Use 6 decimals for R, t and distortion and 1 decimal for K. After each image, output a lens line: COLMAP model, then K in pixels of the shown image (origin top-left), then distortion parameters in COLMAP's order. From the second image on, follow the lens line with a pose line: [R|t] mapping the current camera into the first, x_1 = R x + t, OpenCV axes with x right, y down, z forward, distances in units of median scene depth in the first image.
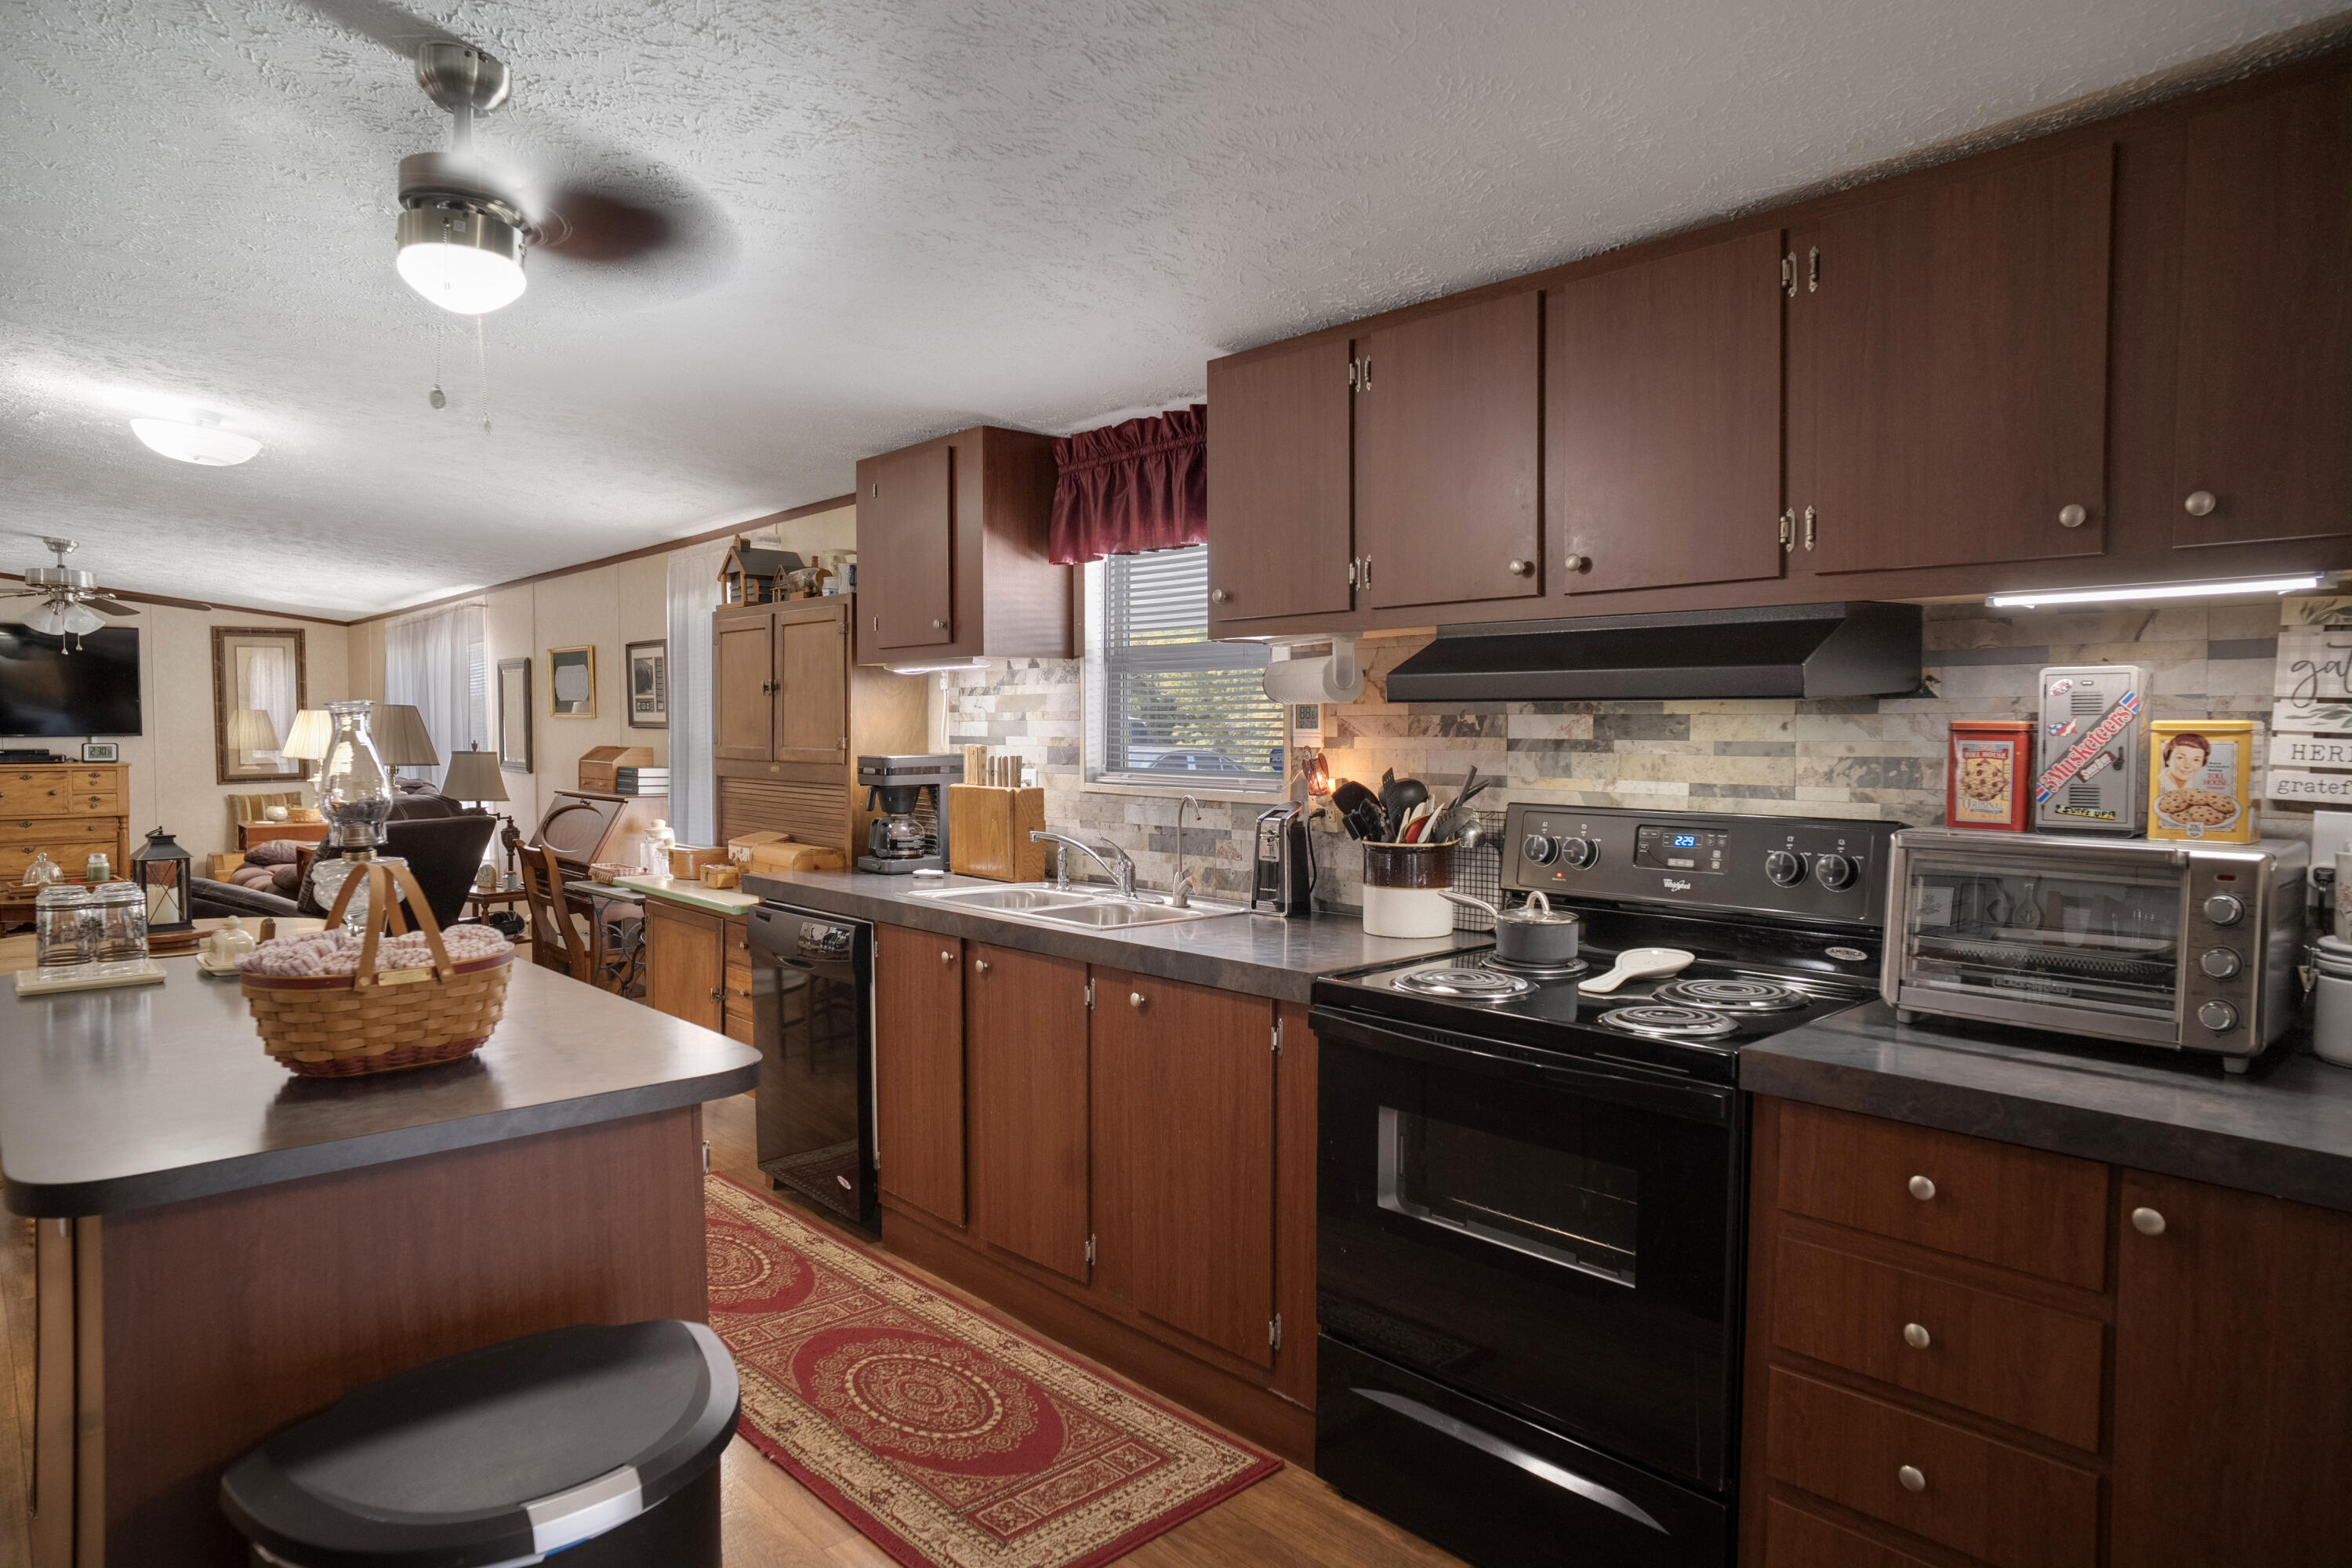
lens RADIAL K [[1375.1, 0, 1176.0], [0, 1375.1, 784.0], [0, 0, 1]] dist [0.001784, 0.001621]
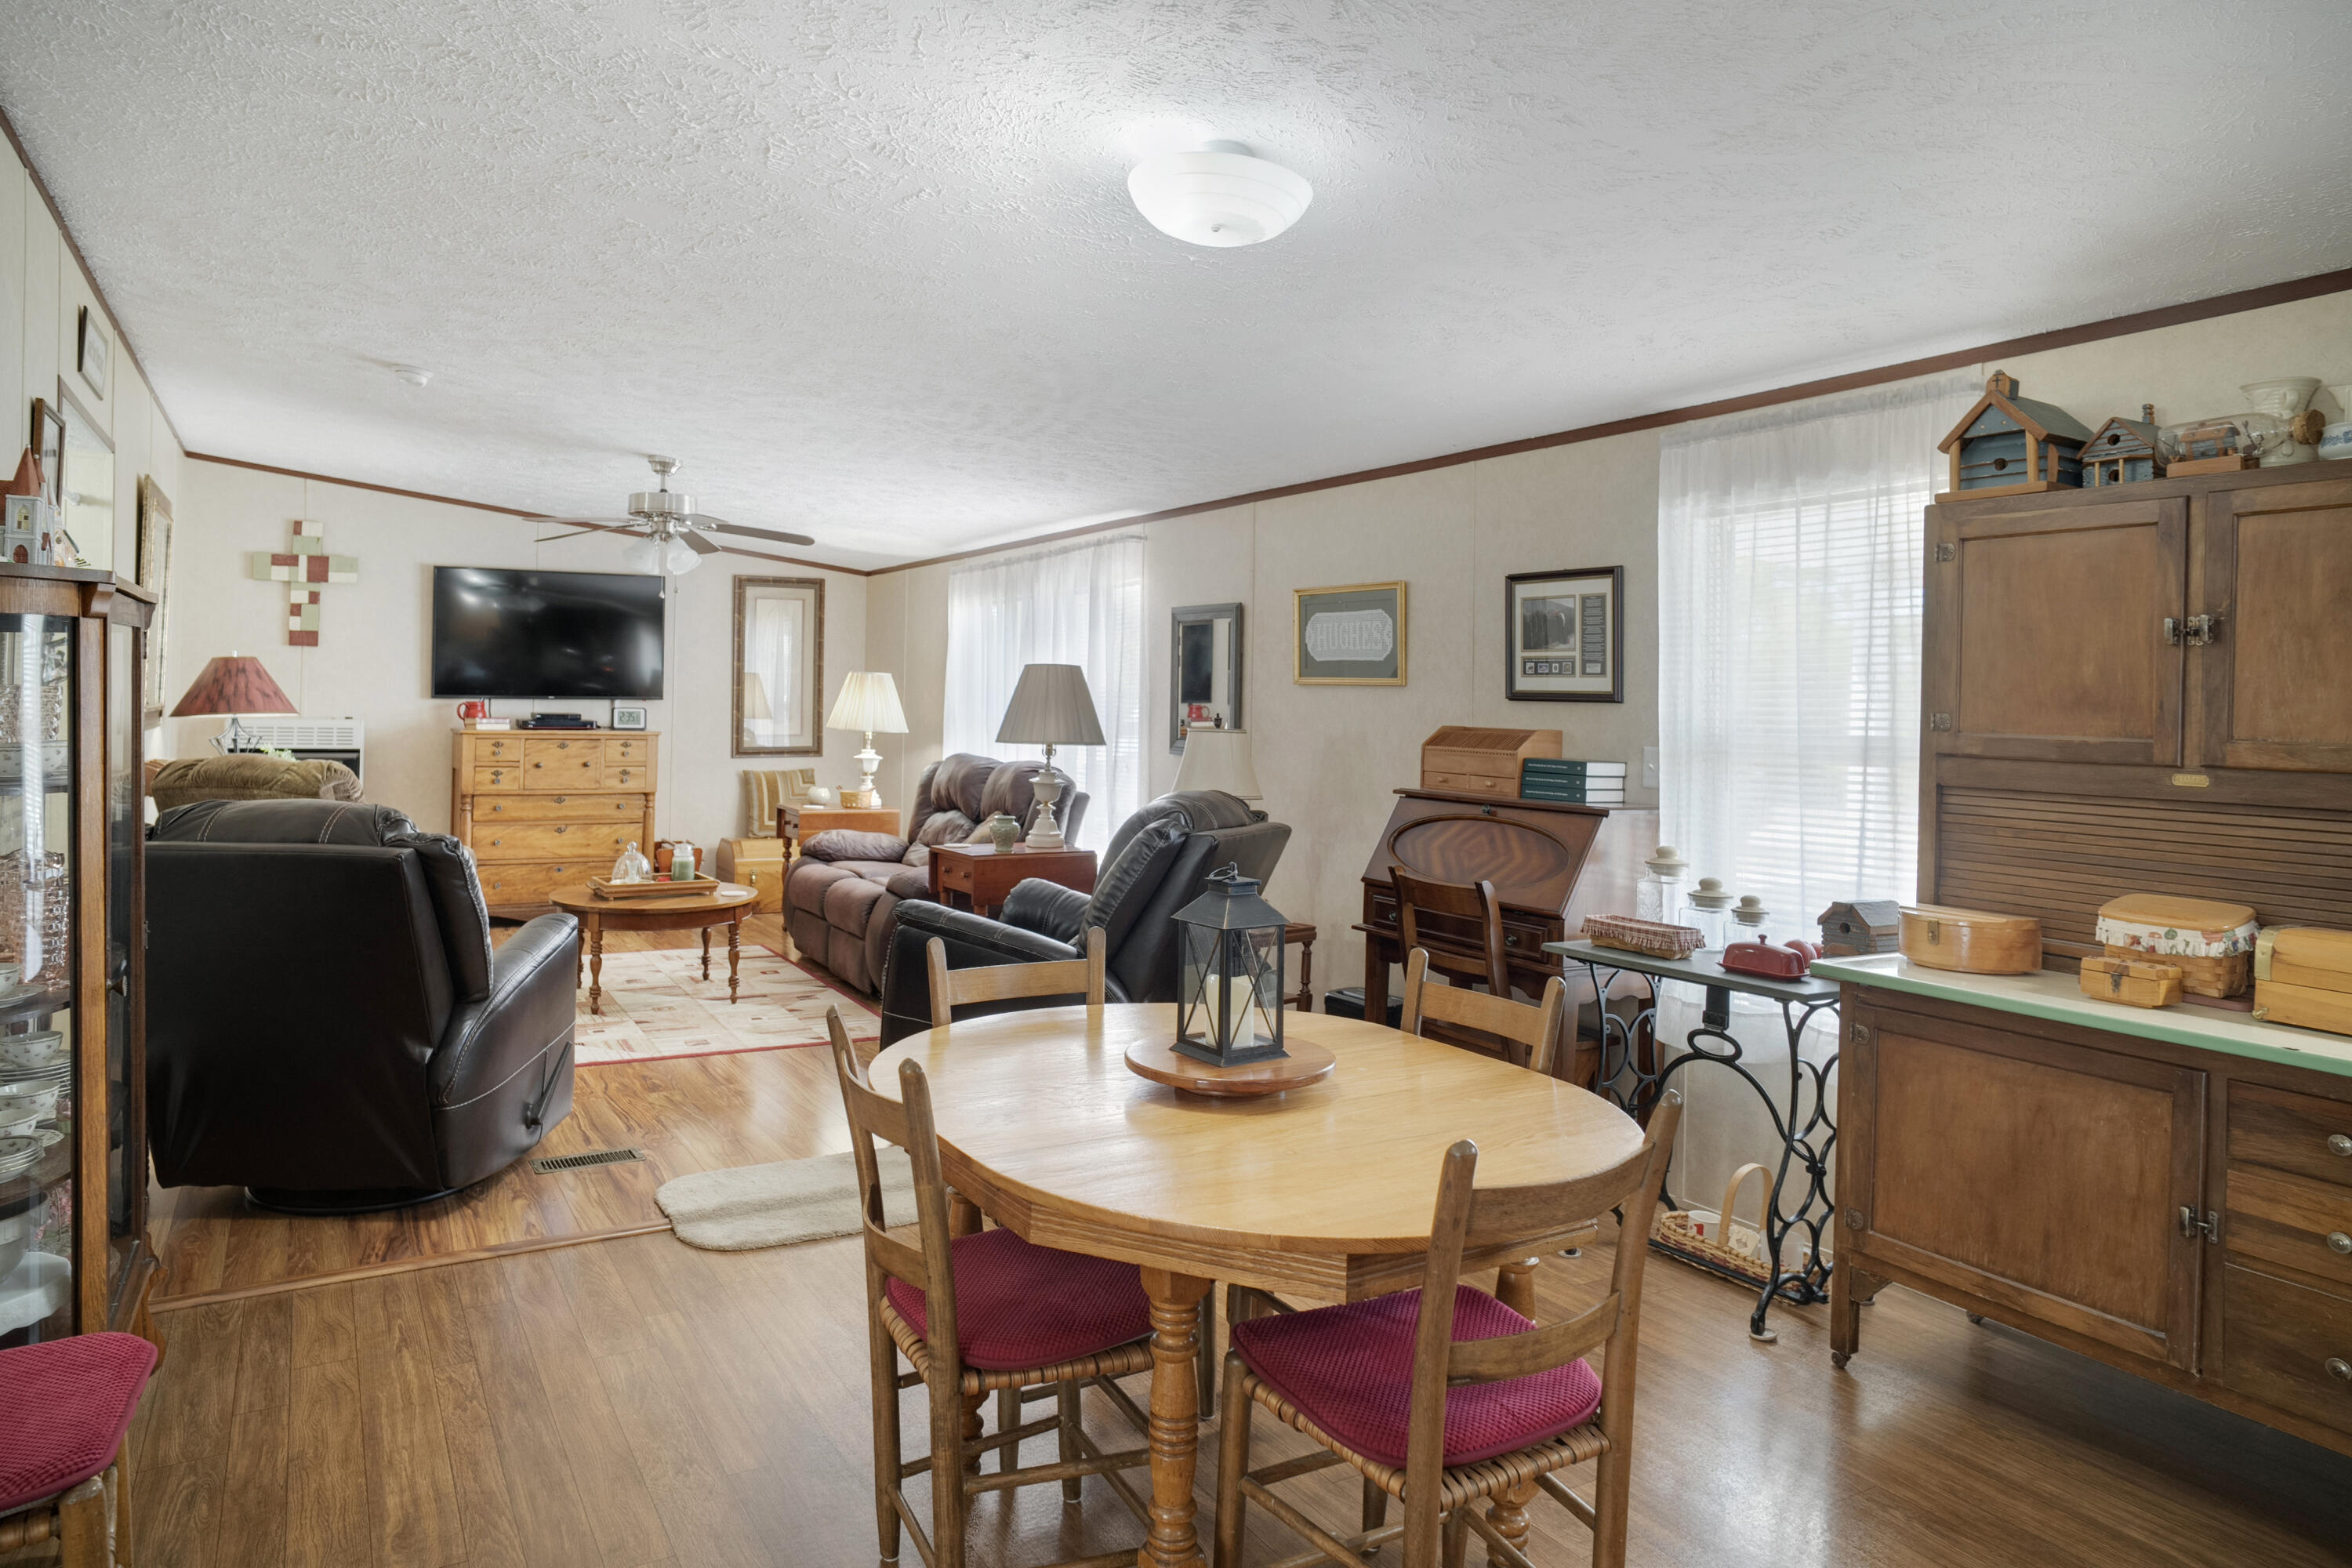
lens RADIAL K [[1425.6, 0, 1169.7], [0, 1425.6, 704.1], [0, 0, 1]] dist [-0.030023, 0.000378]
pose [[0.983363, 0.017121, -0.180841, -0.299777], [-0.024723, 0.998899, -0.039865, -0.004803], [0.179959, 0.043673, 0.982704, 0.194227]]
